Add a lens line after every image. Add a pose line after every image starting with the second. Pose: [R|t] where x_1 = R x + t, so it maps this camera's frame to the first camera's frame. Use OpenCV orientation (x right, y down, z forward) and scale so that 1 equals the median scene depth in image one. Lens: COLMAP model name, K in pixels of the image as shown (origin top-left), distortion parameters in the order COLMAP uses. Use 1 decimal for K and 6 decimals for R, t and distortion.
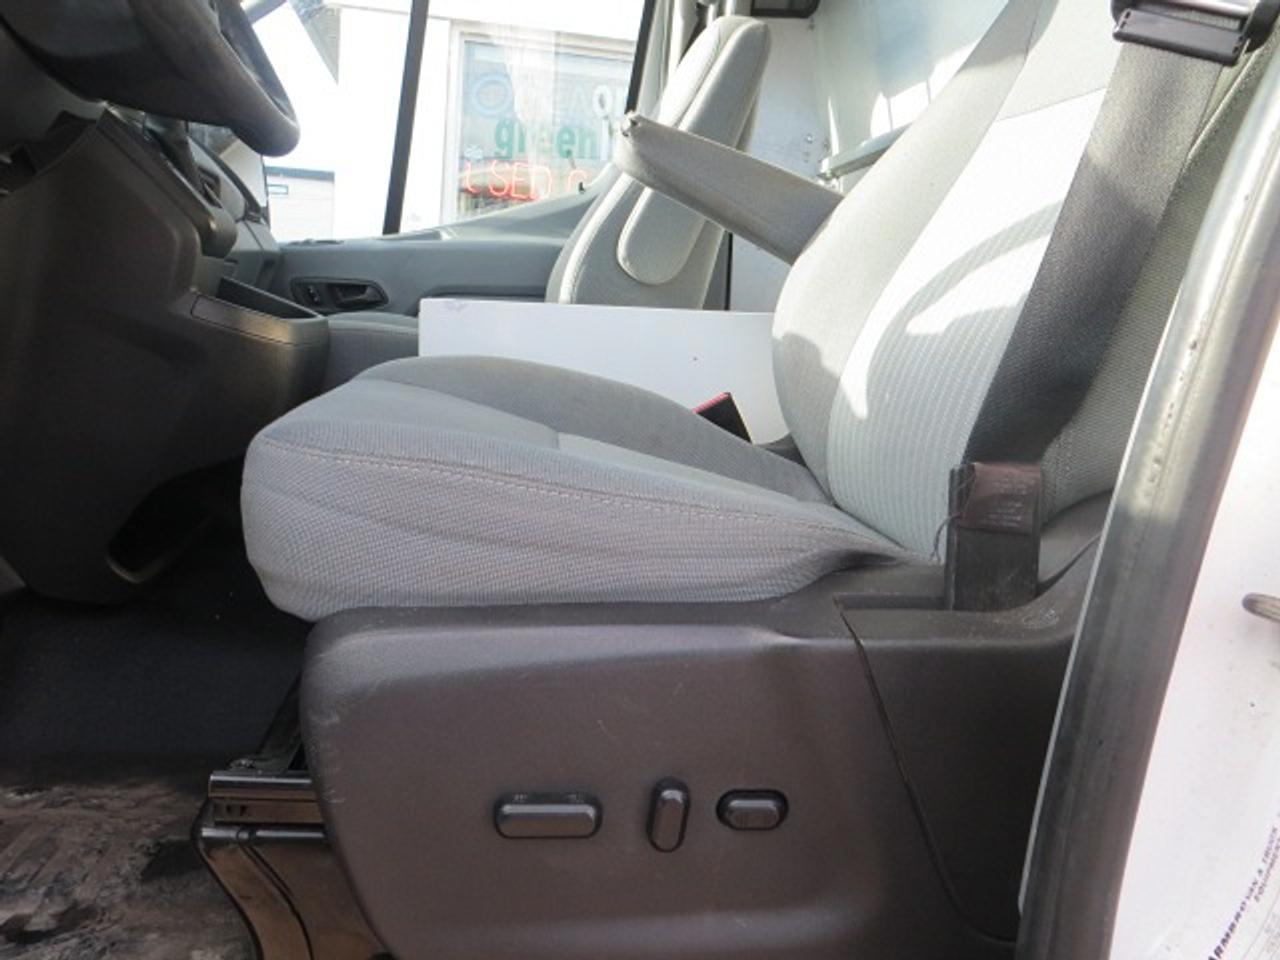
lens RADIAL K [[954.7, 0, 642.9], [0, 954.7, 484.6], [0, 0, 1]] dist [-0.009298, -0.003616]
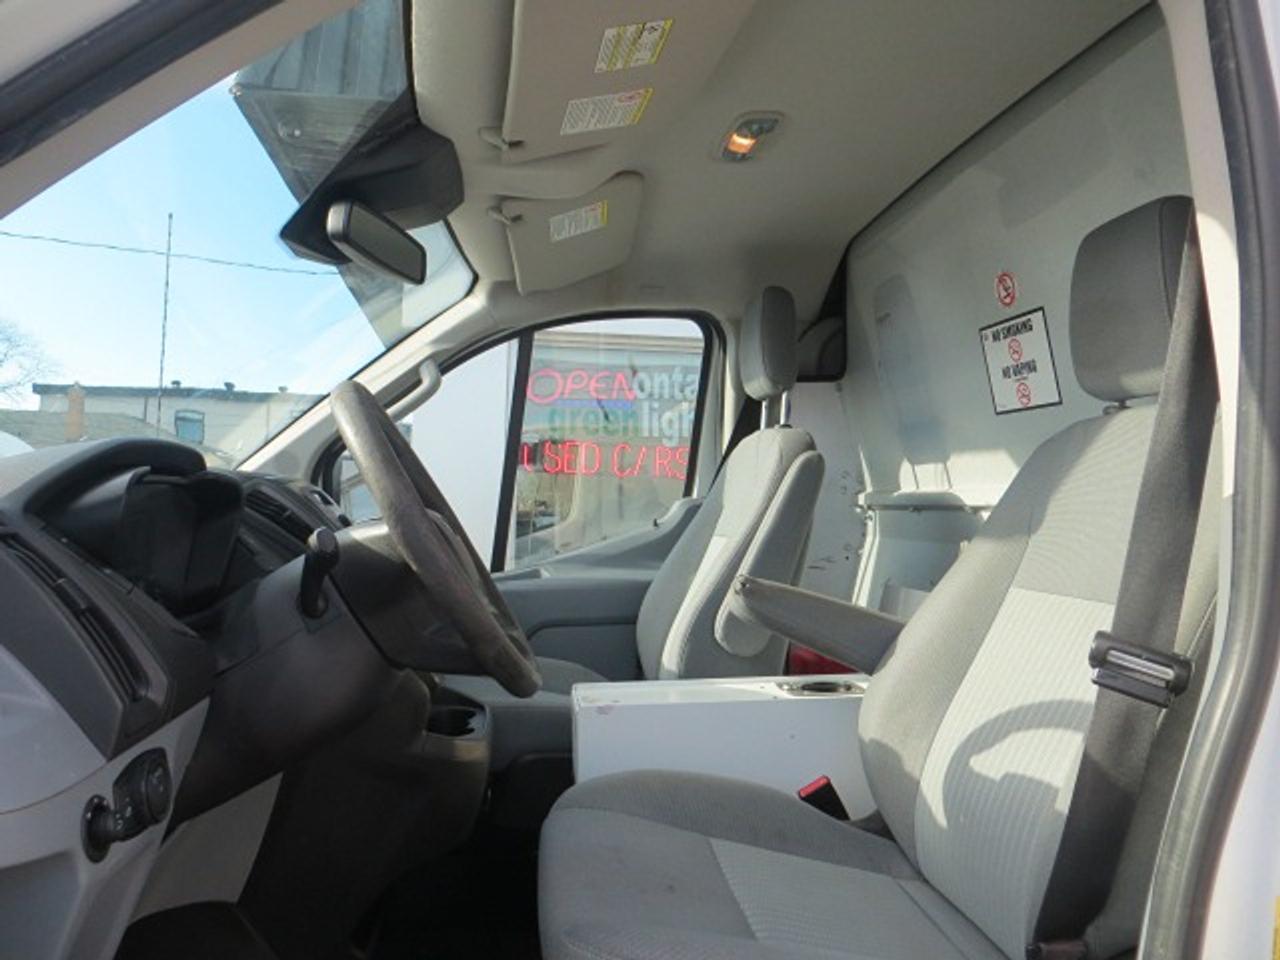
lens RADIAL K [[954.7, 0, 635.0], [0, 954.7, 478.0], [0, 0, 1]] dist [-0.009298, -0.003616]
pose [[0.998024, -0.057691, -0.024878, -0.109192], [0.051295, 0.976877, -0.207559, -0.231118], [0.036277, 0.205873, 0.977906, -0.331131]]
